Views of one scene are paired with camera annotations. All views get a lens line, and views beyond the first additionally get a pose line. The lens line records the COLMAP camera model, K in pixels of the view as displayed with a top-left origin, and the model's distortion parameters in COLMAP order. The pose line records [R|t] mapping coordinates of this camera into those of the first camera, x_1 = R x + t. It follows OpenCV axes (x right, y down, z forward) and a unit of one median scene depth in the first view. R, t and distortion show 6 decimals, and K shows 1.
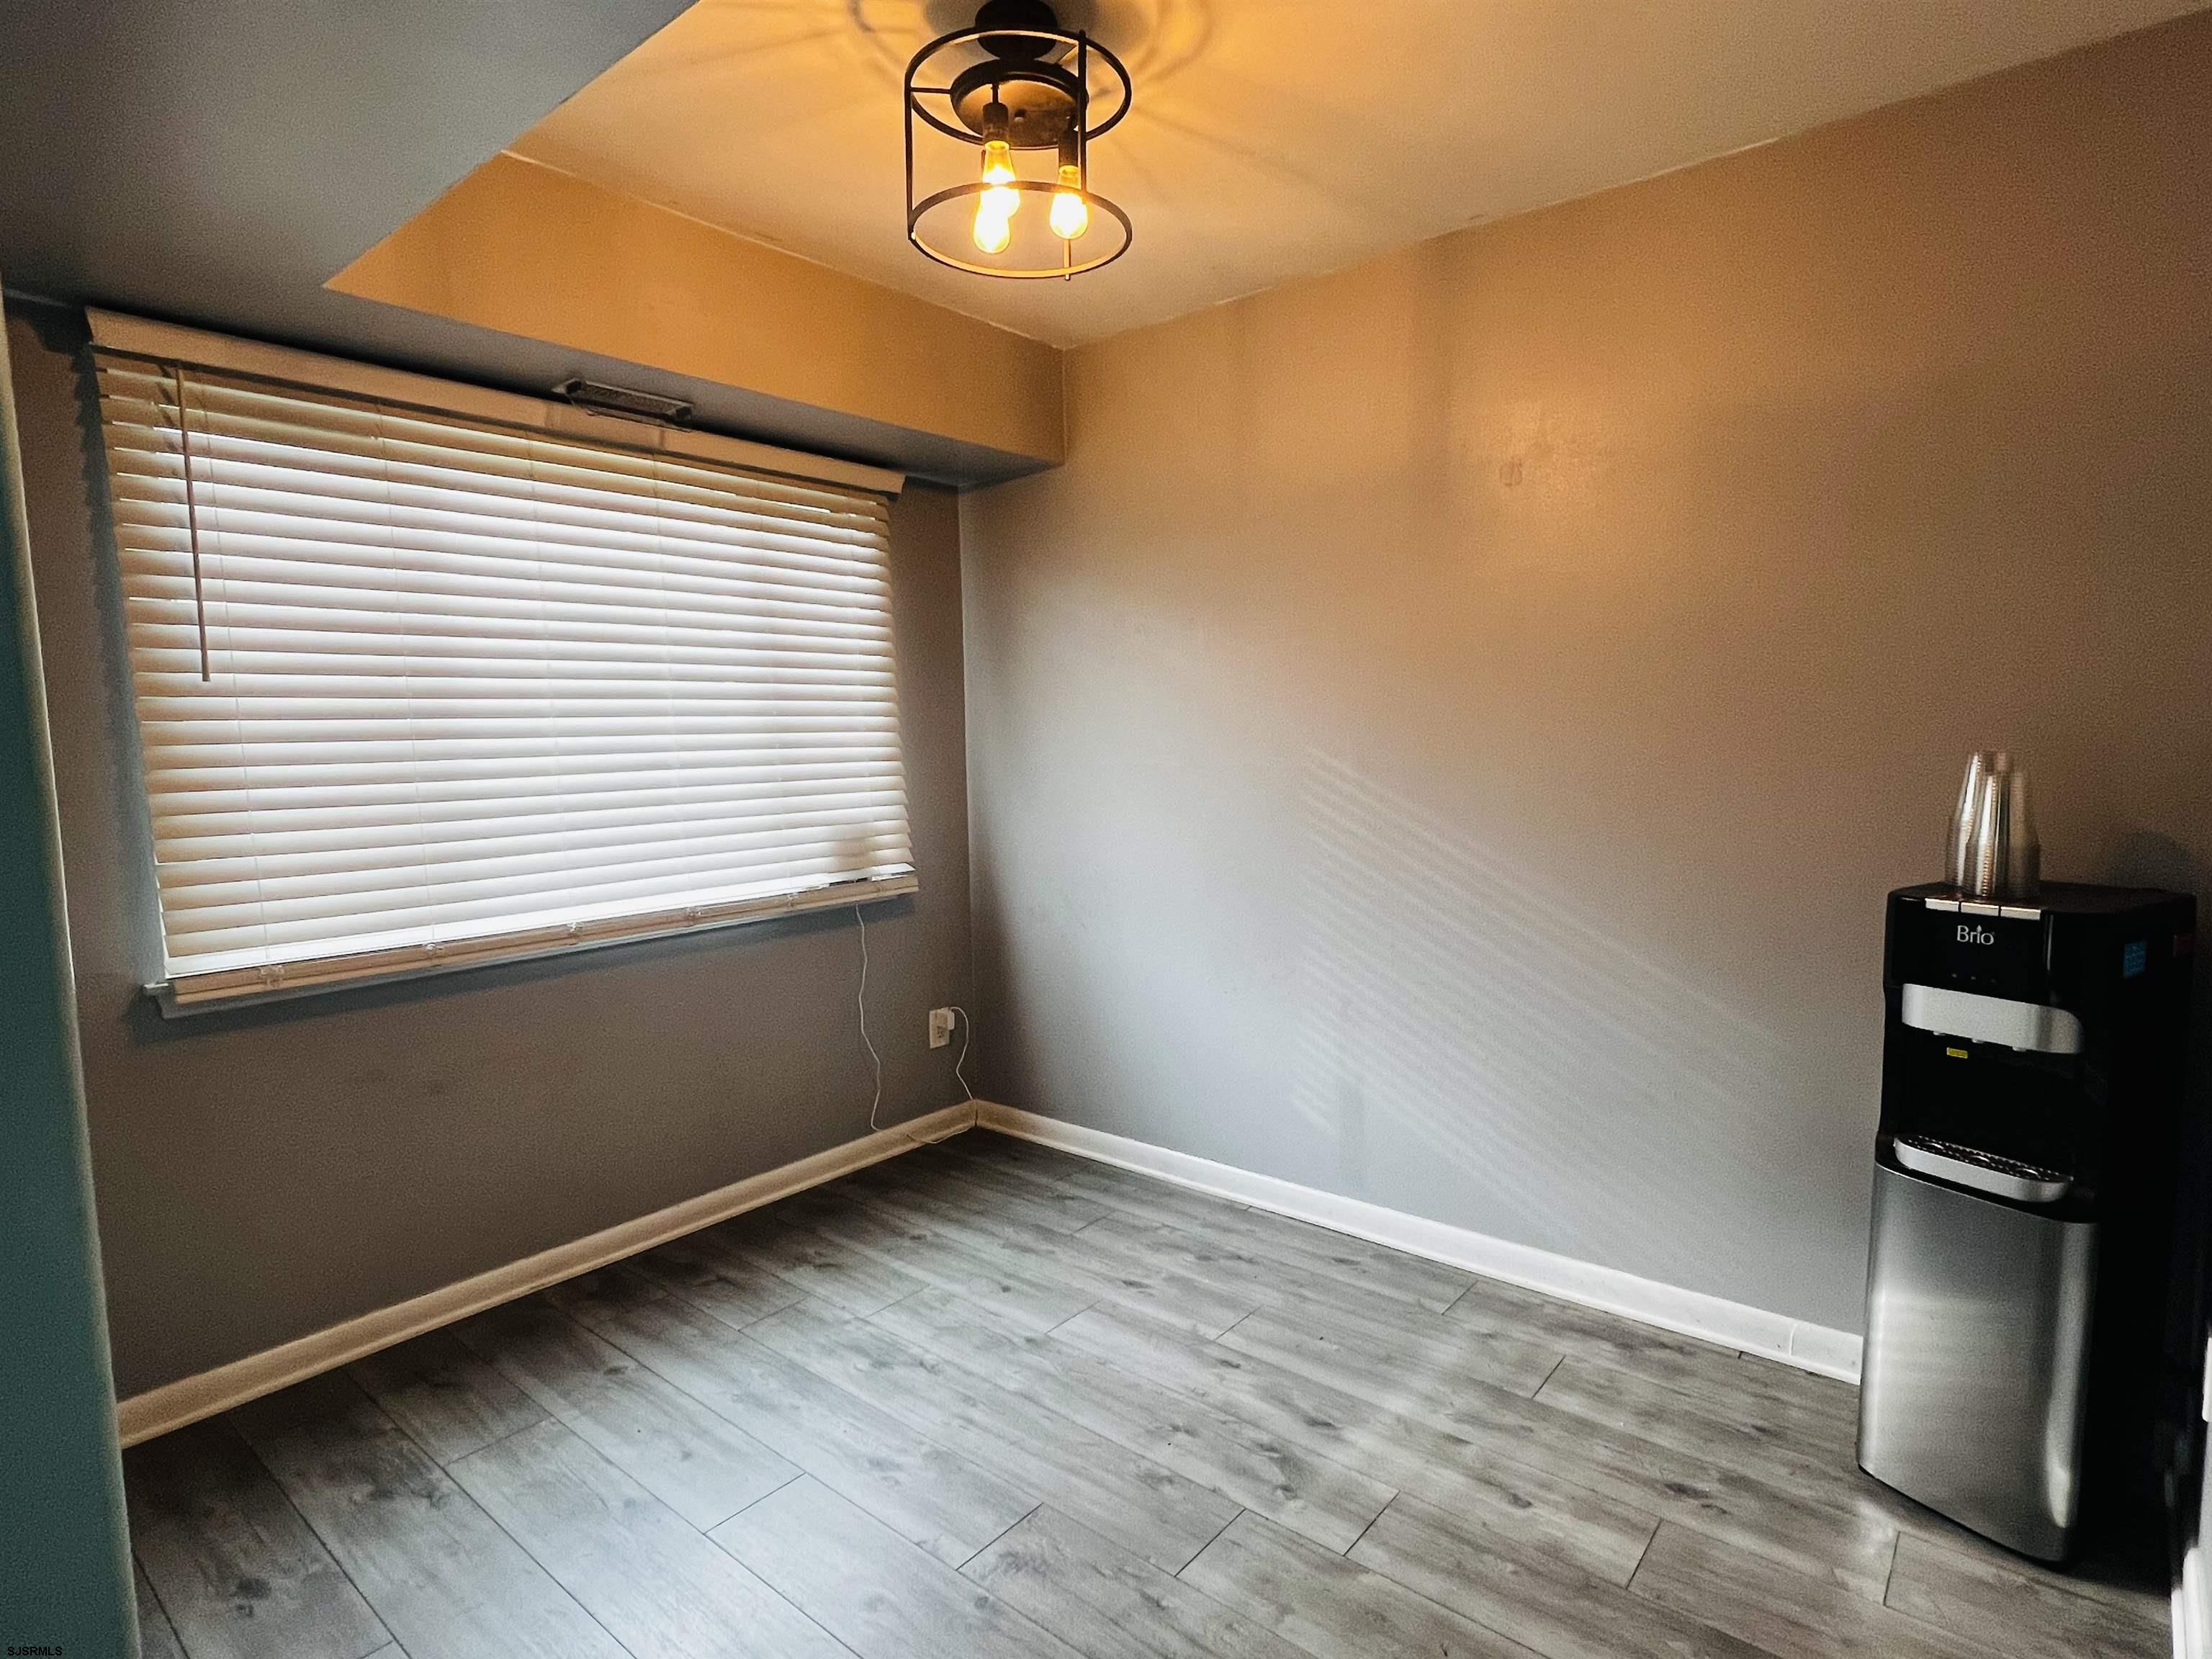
lens RADIAL K [[1160.7, 0, 1094.7], [0, 1160.7, 843.9], [0, 0, 1]] dist [0.007011, 0.001151]
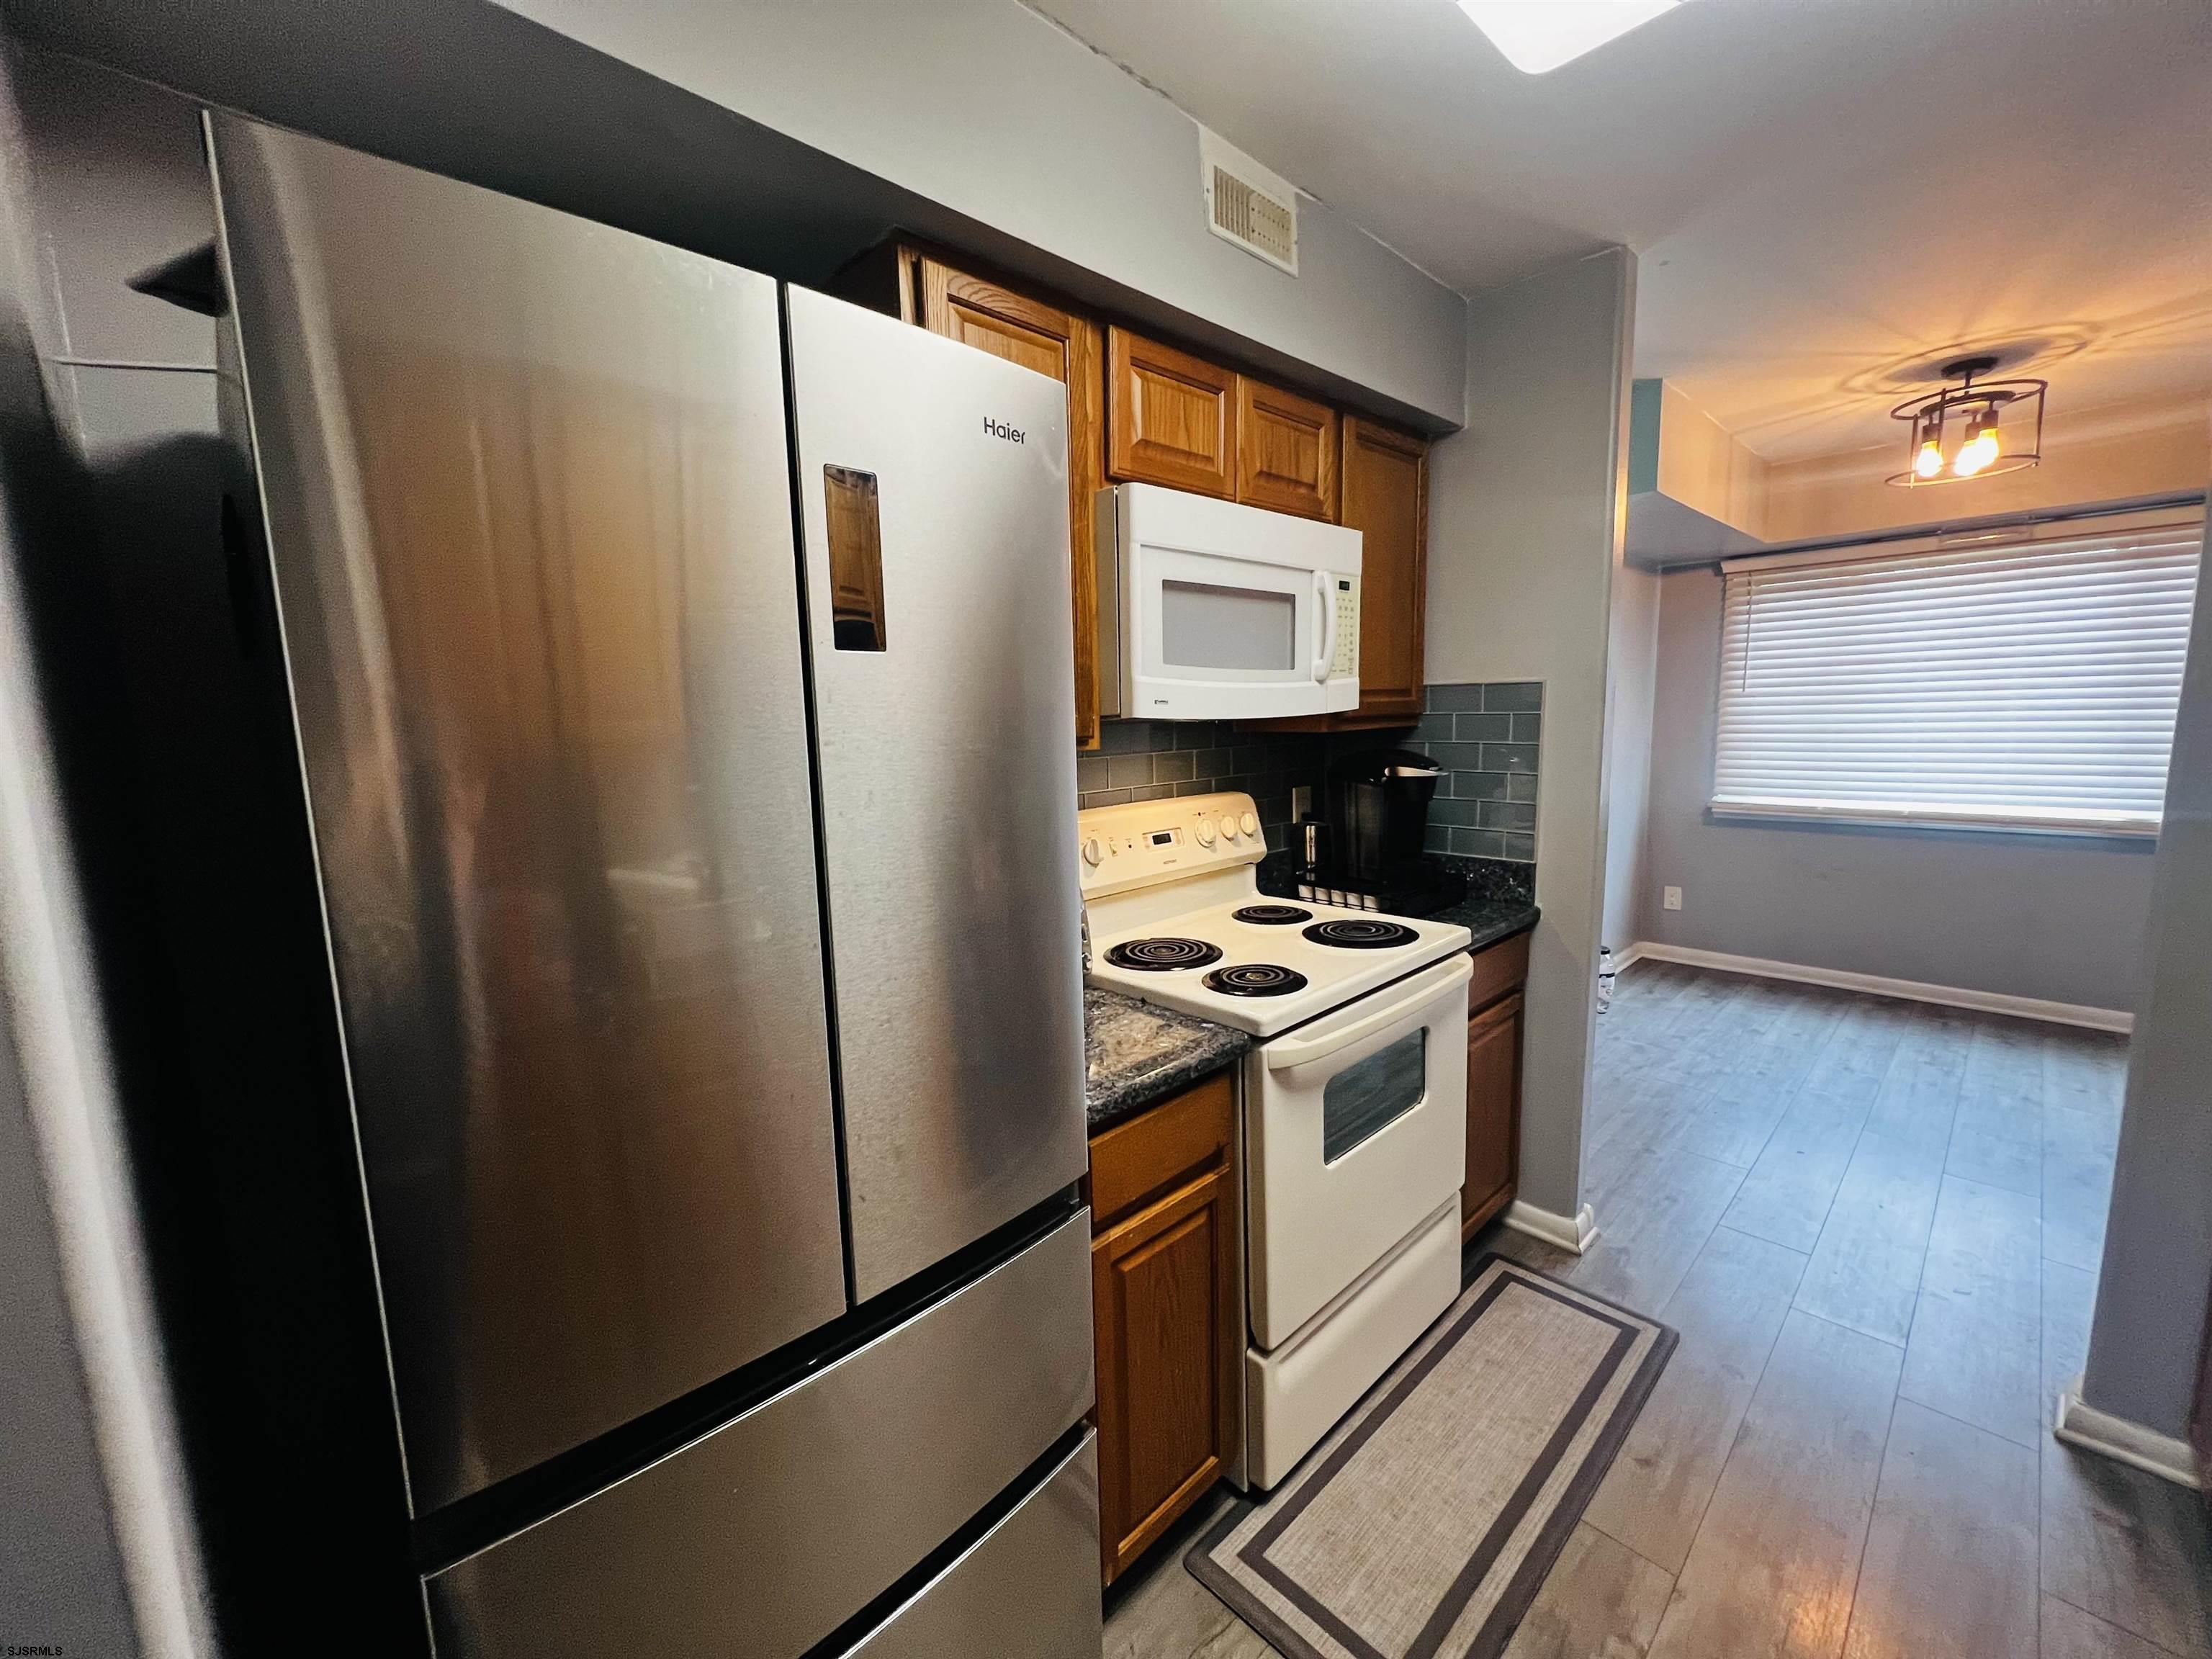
lens RADIAL K [[897.3, 0, 1105.6], [0, 897.3, 824.2], [0, 0, 1]] dist [0.000196, -0.000134]
pose [[-0.111184, 0.146932, -0.982878, 1.160318], [-0.067899, 0.985576, 0.155016, -0.049298], [0.991478, 0.083972, -0.099604, -0.158497]]
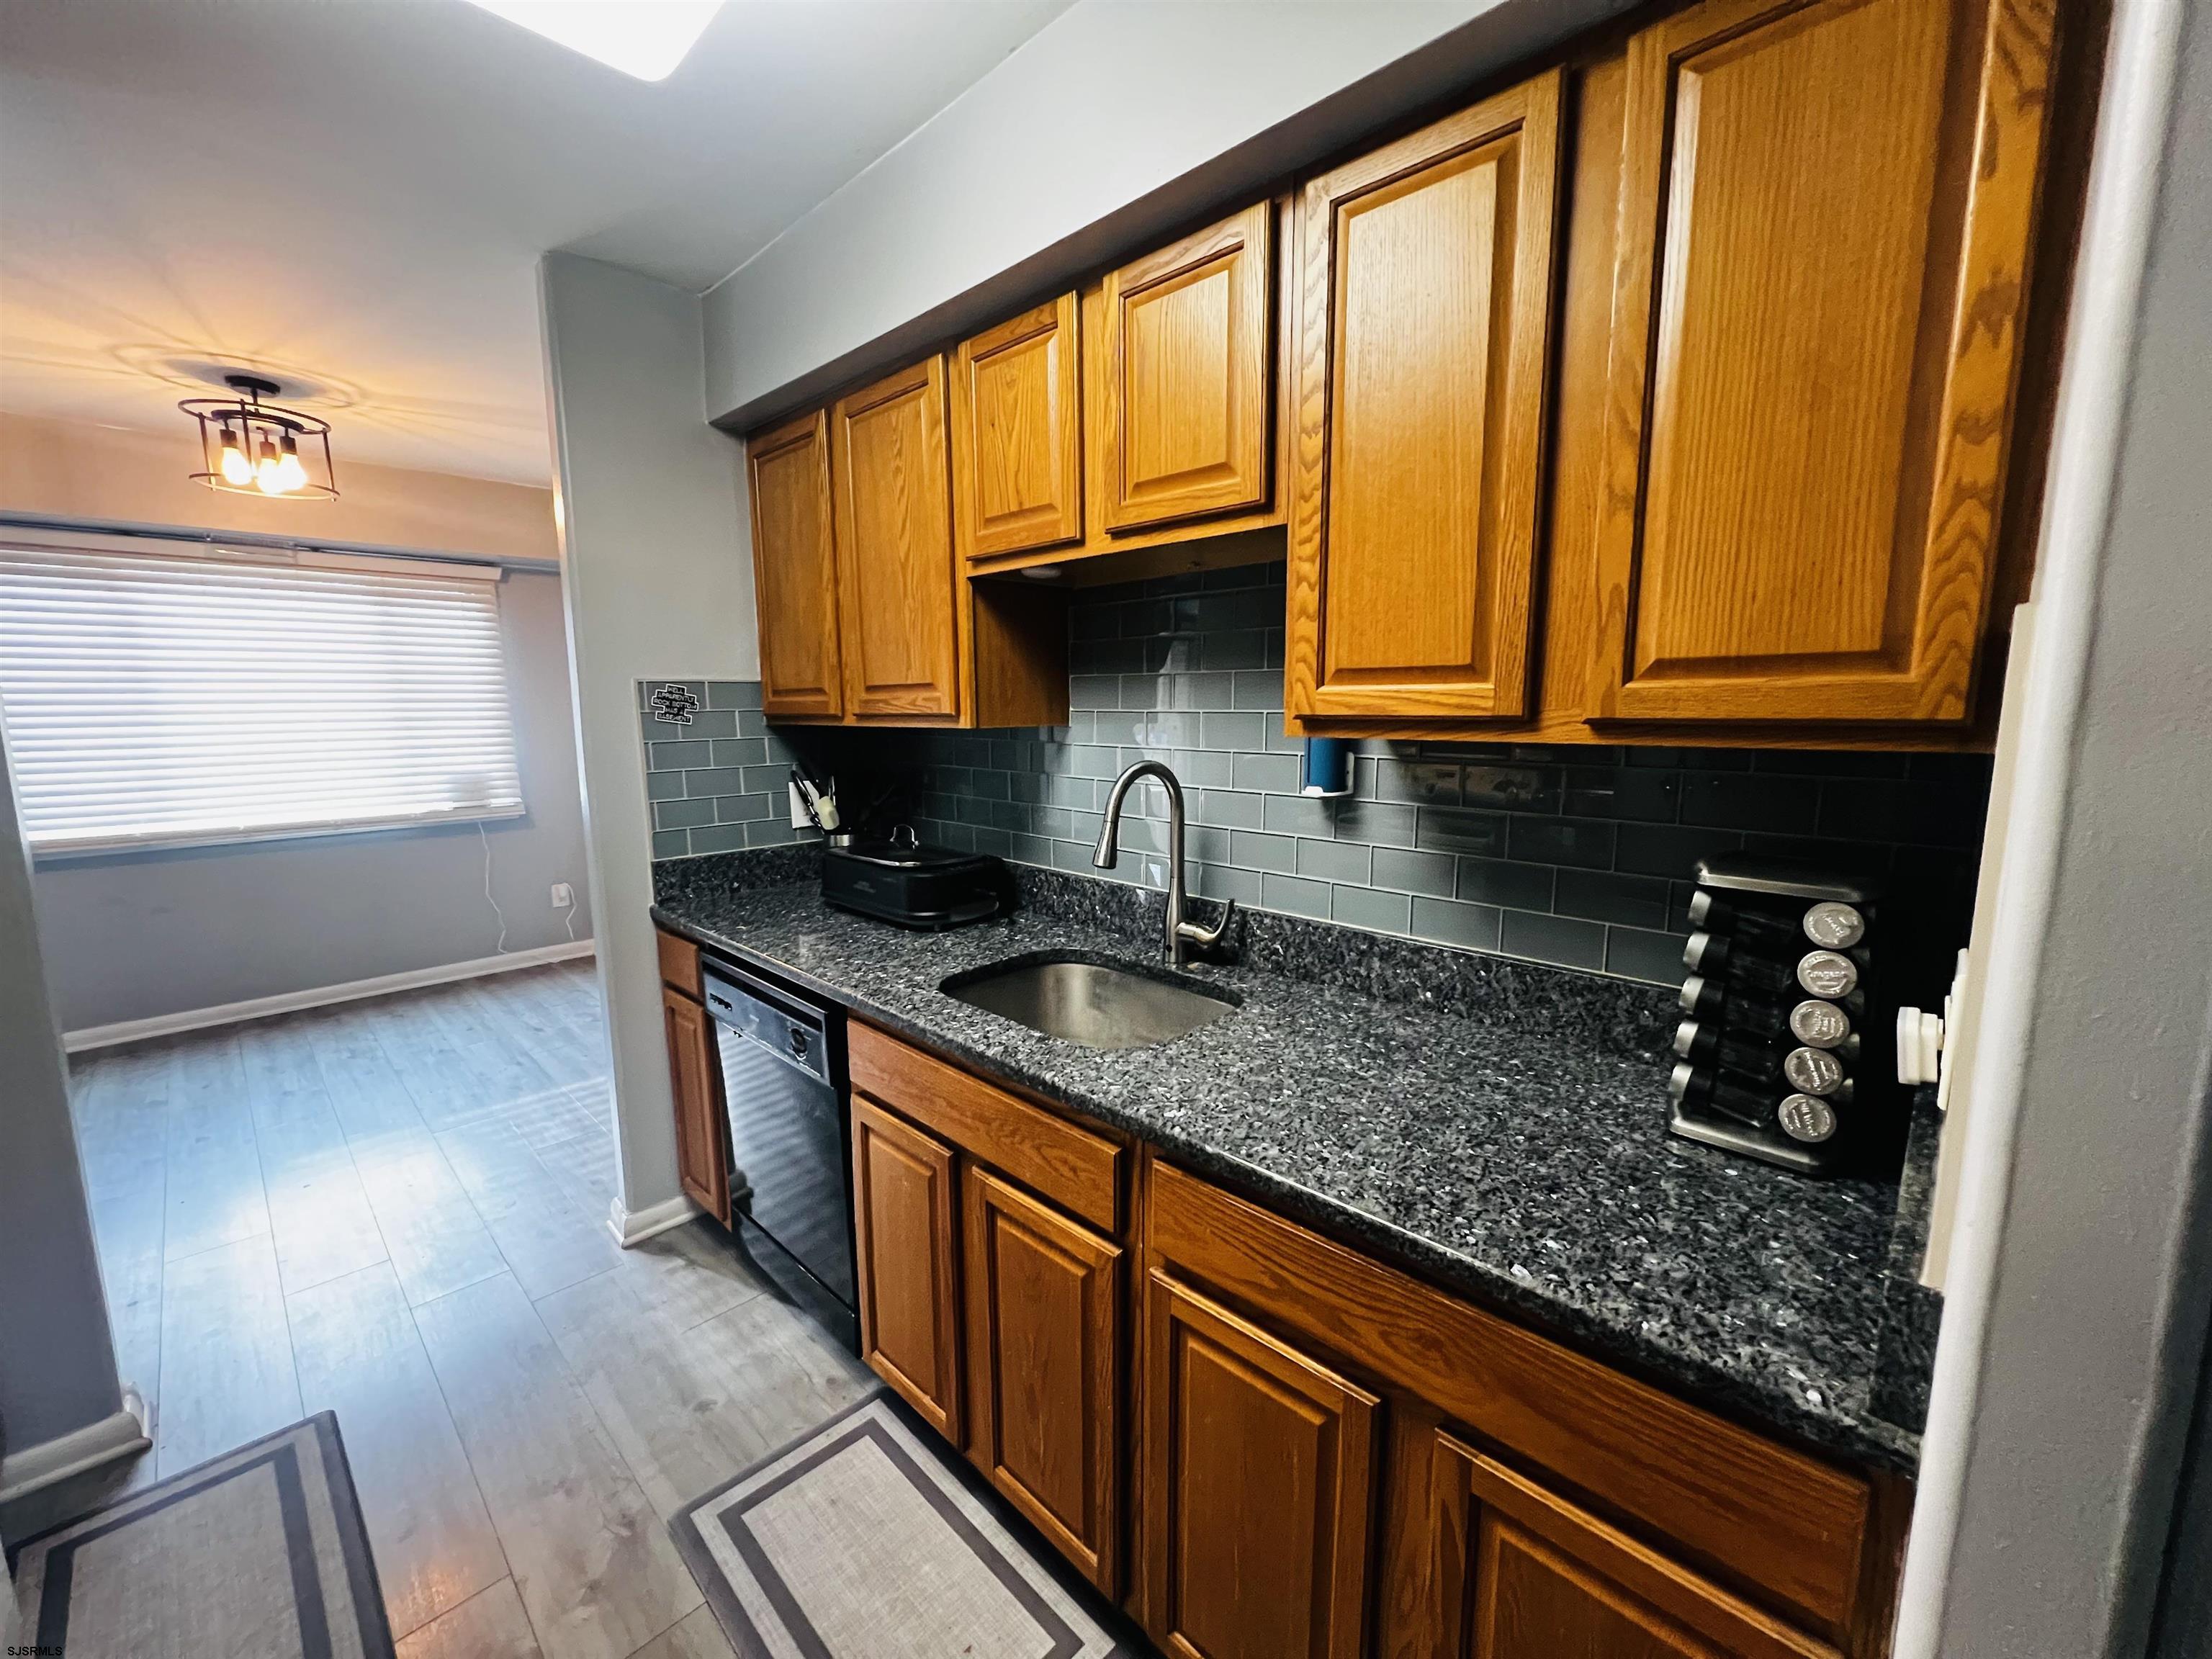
lens RADIAL K [[897.3, 0, 1118.7], [0, 897.3, 833.7], [0, 0, 1]] dist [0.000196, -0.000134]
pose [[0.997505, 0.027212, -0.065137, 1.046887], [-0.023762, 0.998303, 0.053160, -0.028232], [0.066473, -0.051480, 0.996459, -0.338838]]
